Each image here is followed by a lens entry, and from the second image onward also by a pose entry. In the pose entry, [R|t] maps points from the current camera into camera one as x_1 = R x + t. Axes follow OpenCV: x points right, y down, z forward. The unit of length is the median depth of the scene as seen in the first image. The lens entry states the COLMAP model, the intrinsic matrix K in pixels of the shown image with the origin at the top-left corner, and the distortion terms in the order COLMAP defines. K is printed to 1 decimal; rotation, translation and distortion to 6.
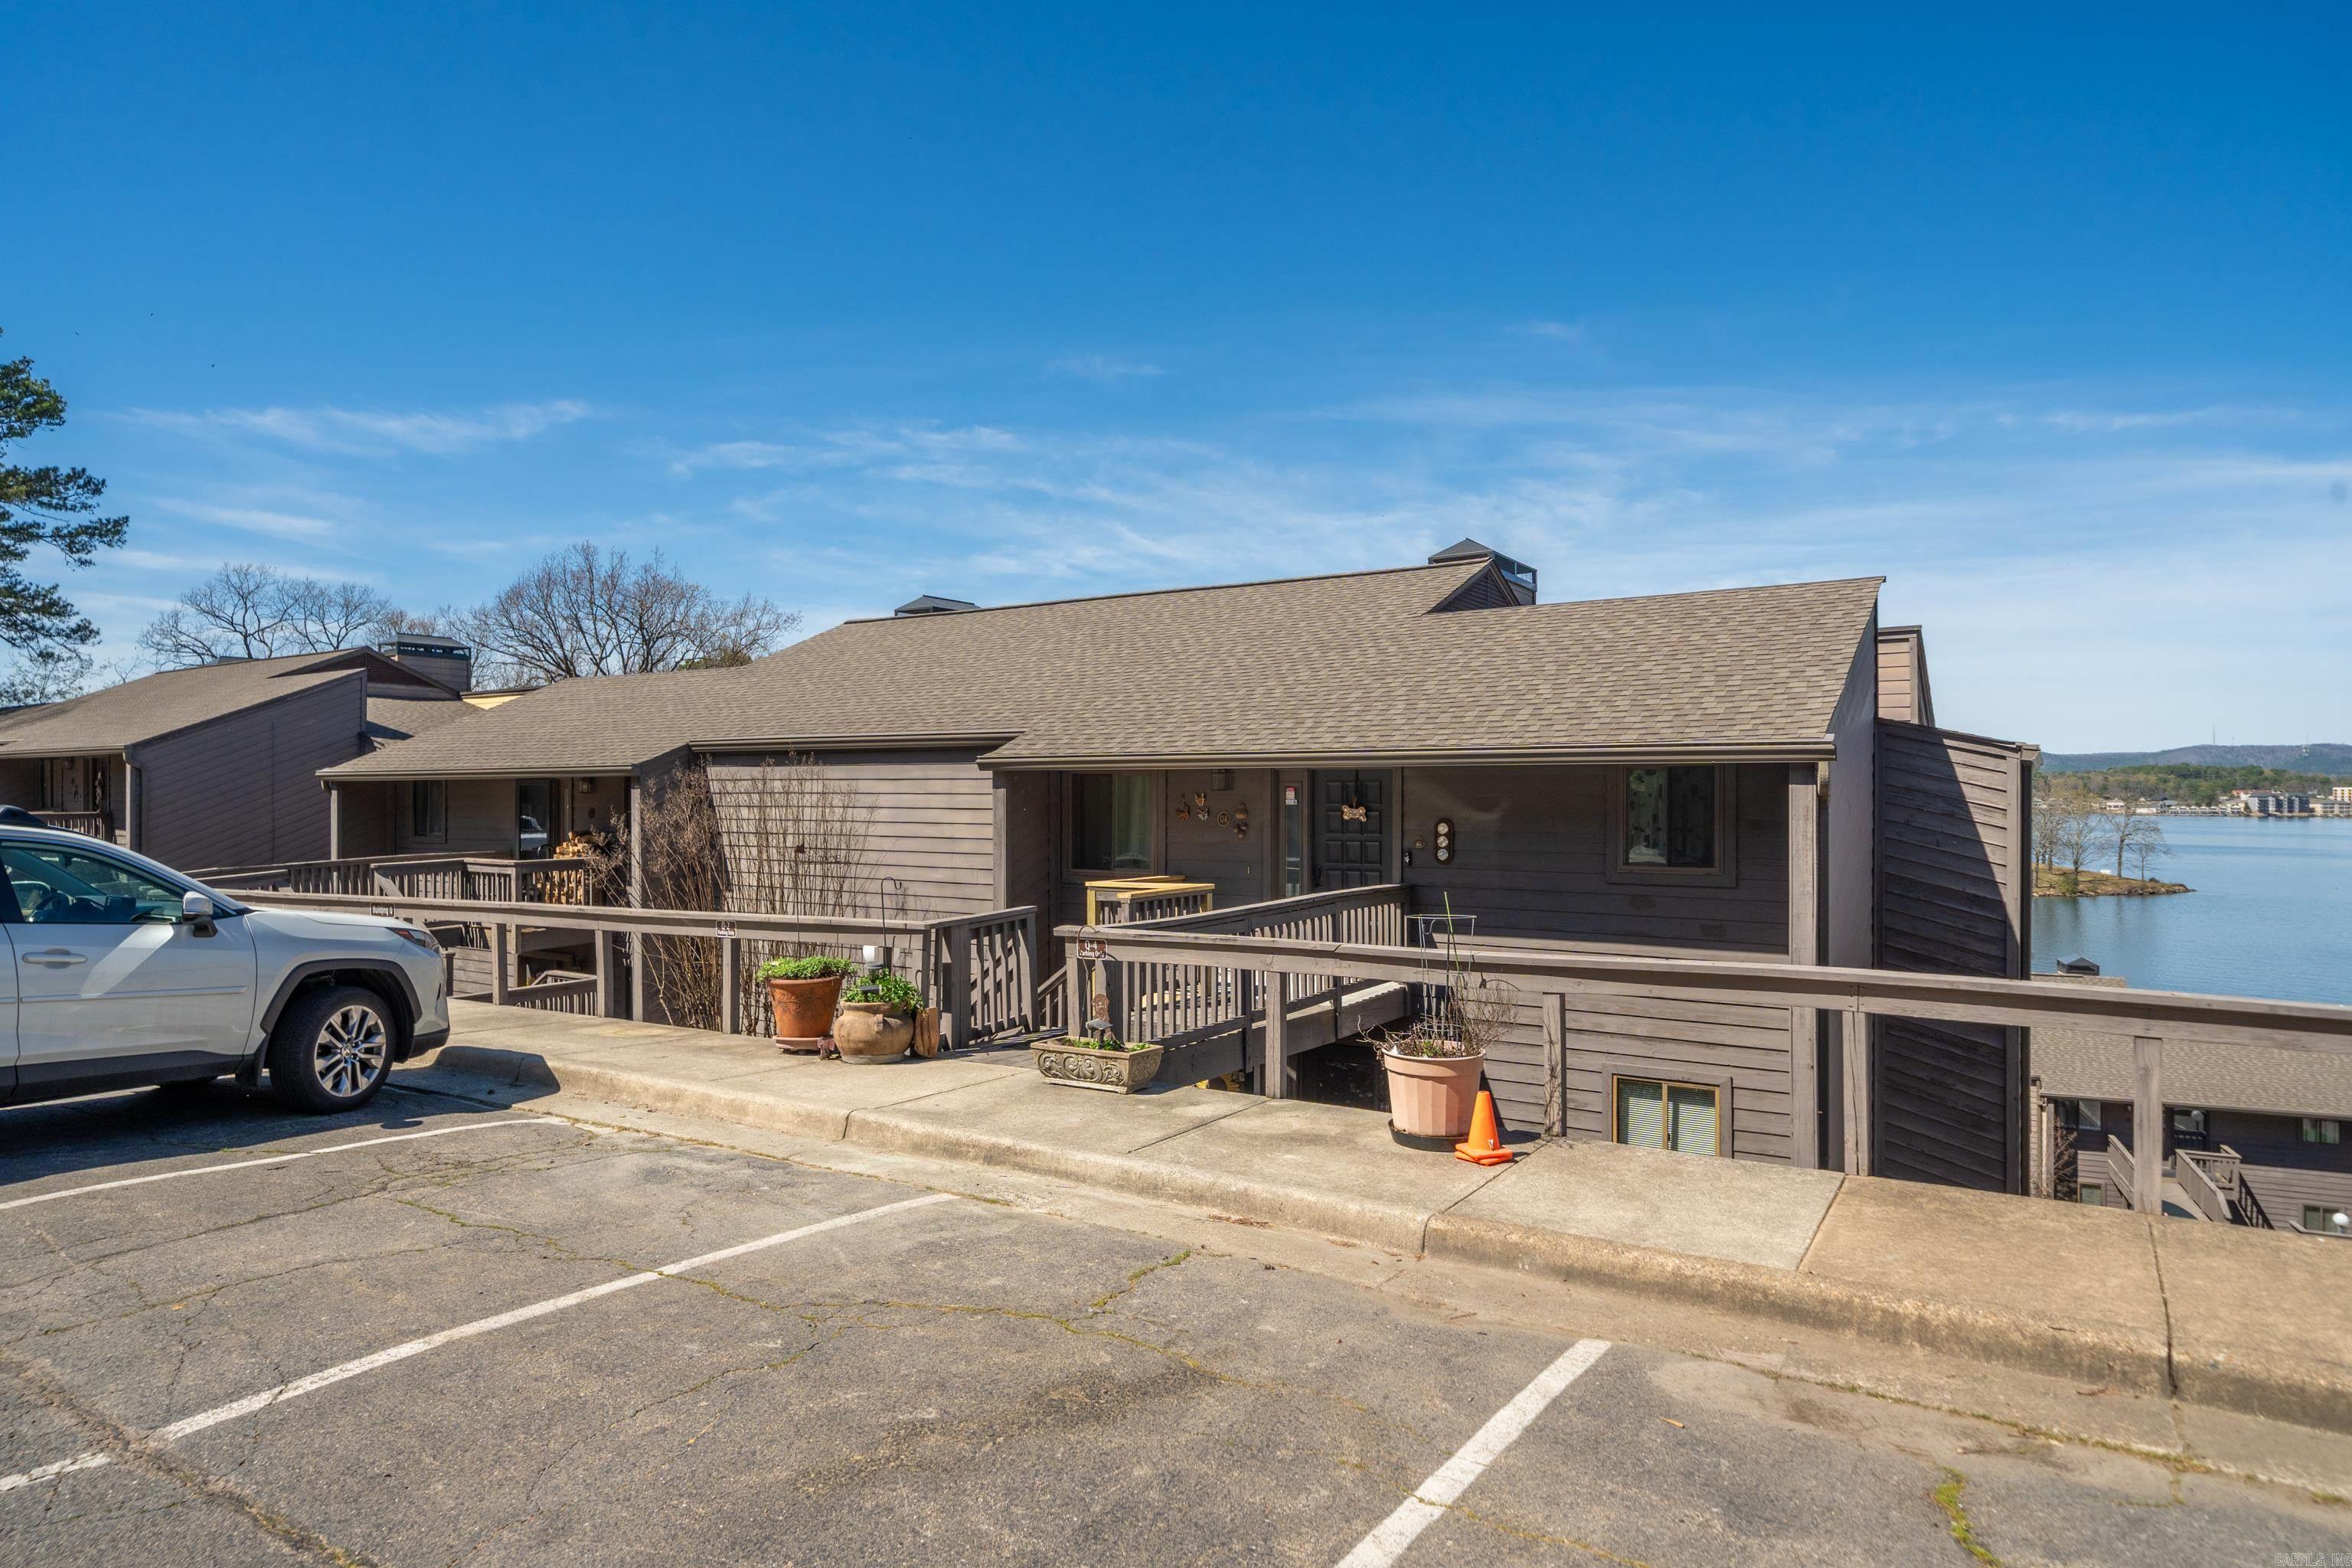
lens RADIAL K [[1423.8, 0, 1172.6], [0, 1423.8, 785.1], [0, 0, 1]] dist [-0.002047, -0.001018]
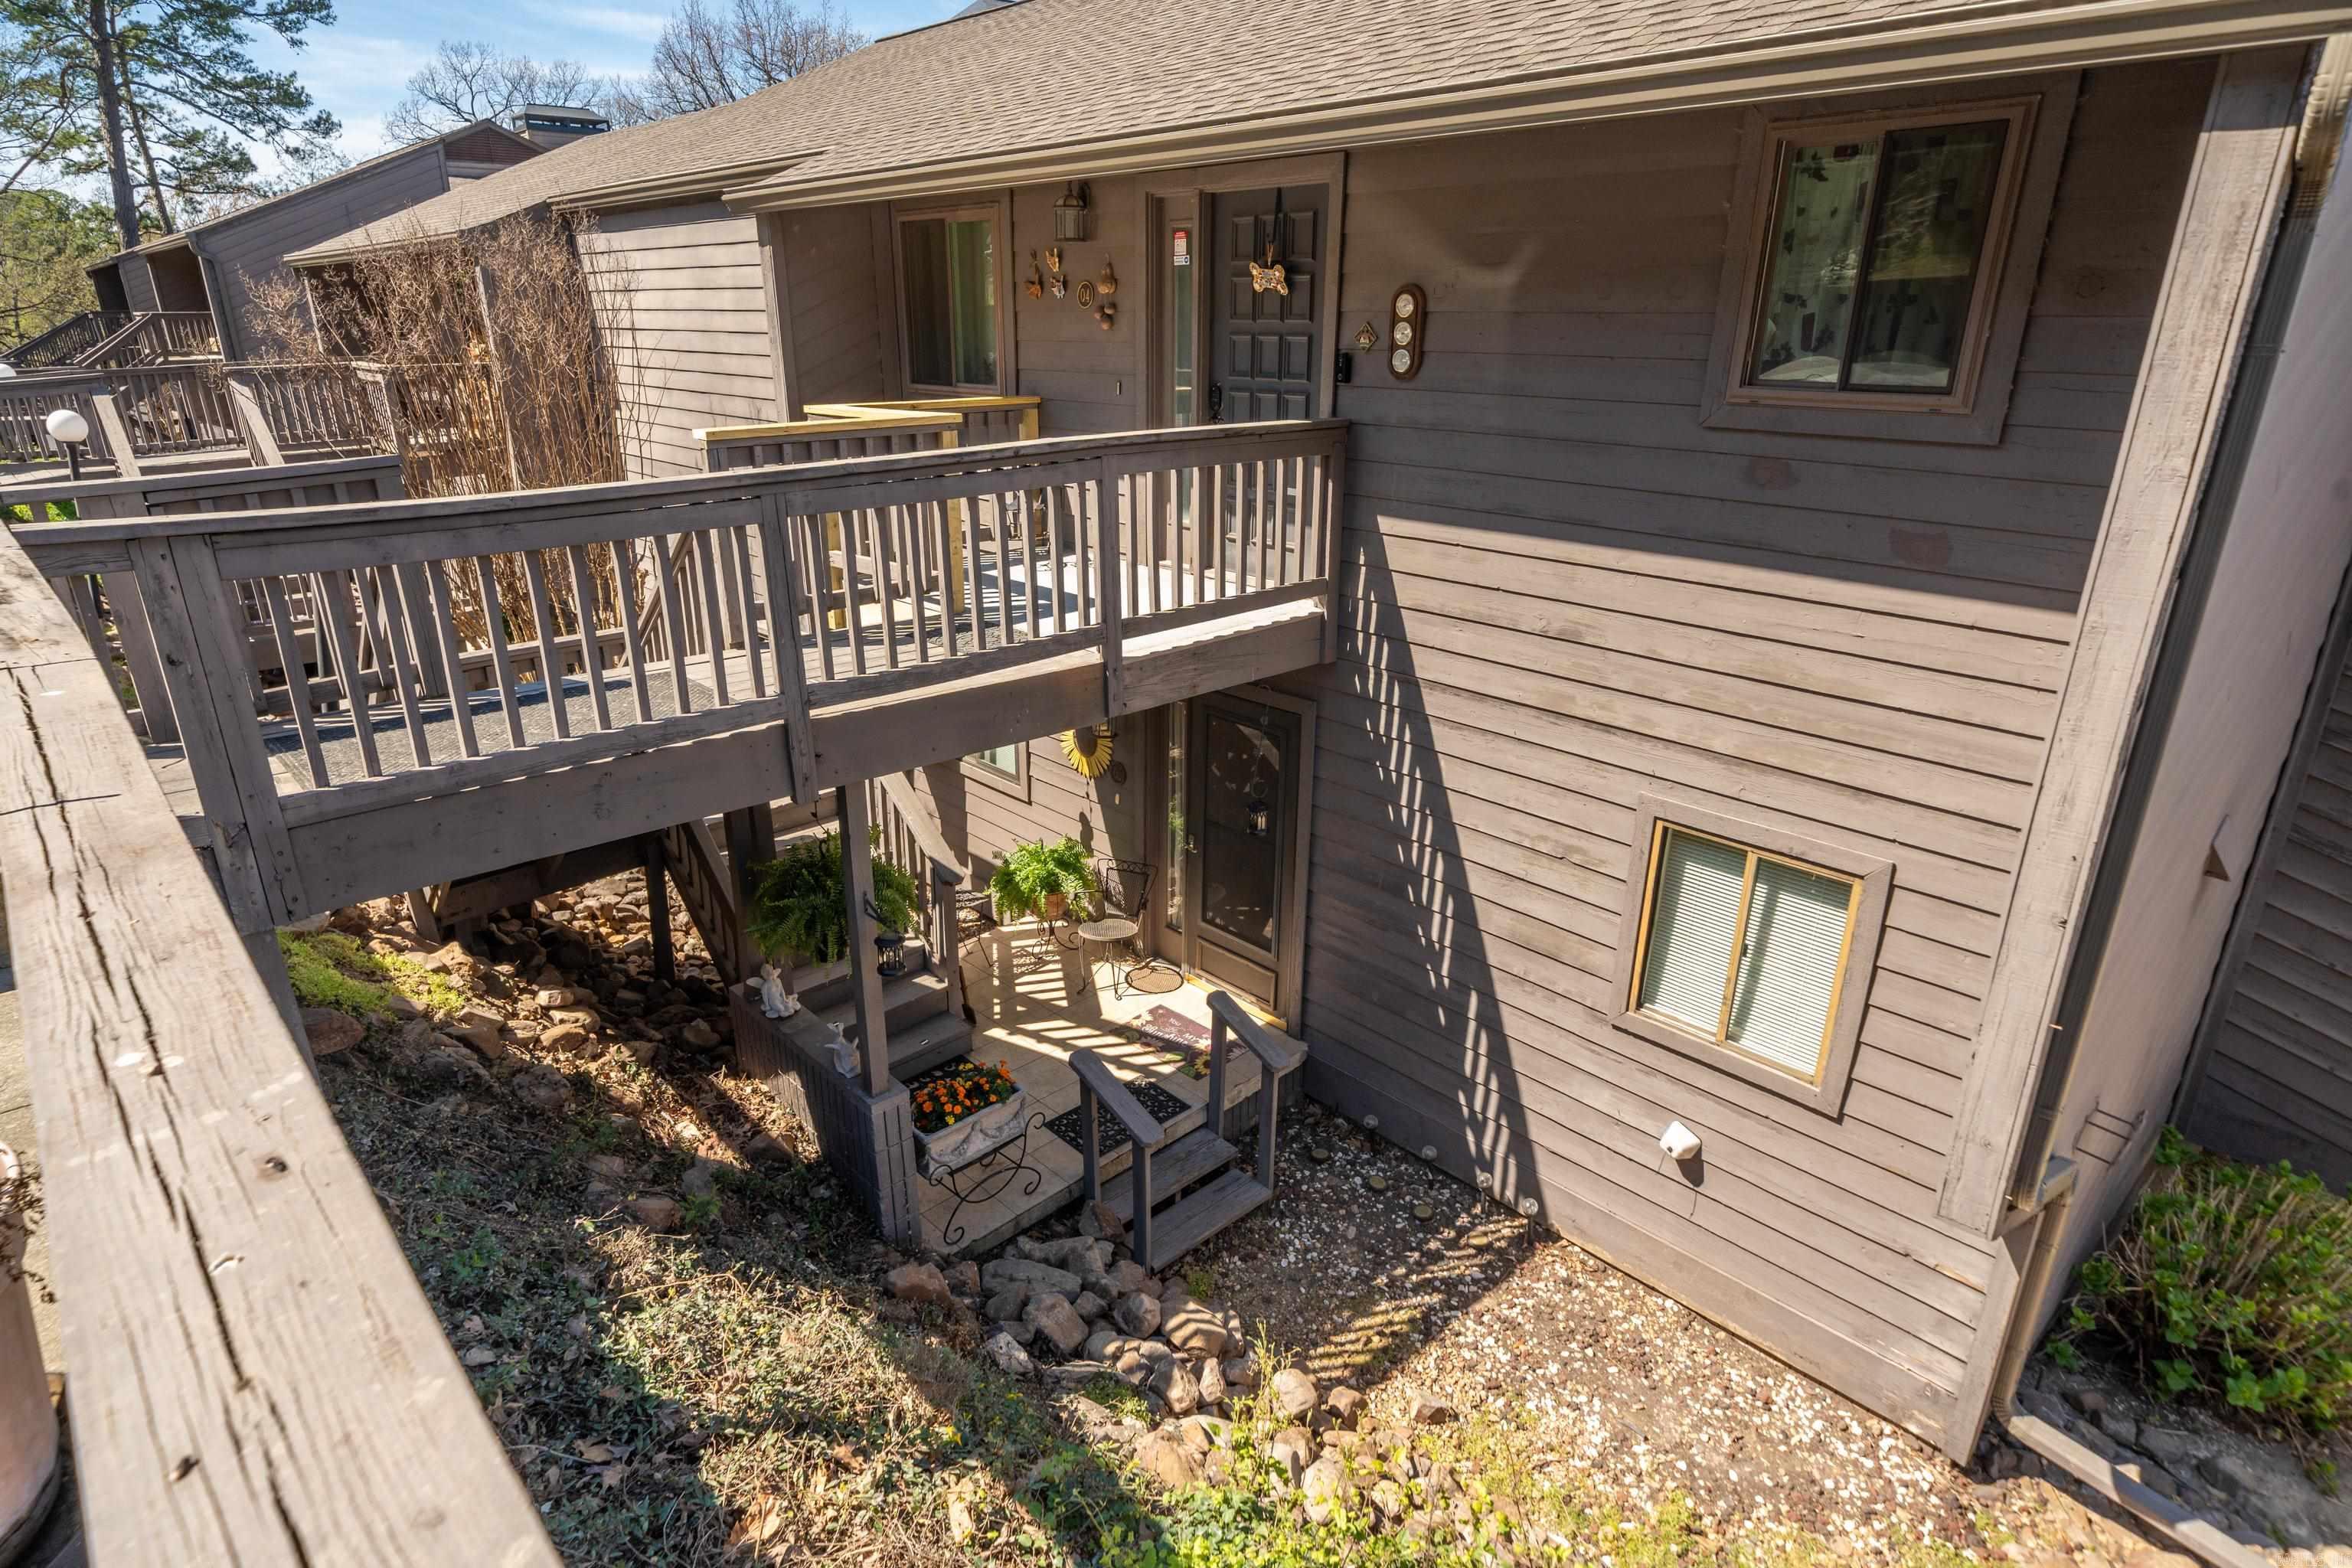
lens RADIAL K [[1330.2, 0, 1141.9], [0, 1330.2, 826.1], [0, 0, 1]] dist [0.000586, -0.002812]
pose [[0.963615, 0.095868, -0.249511, 0.234397], [0.002936, 0.929615, 0.368519, 0.027785], [0.267279, -0.355843, 0.895510, 0.488235]]
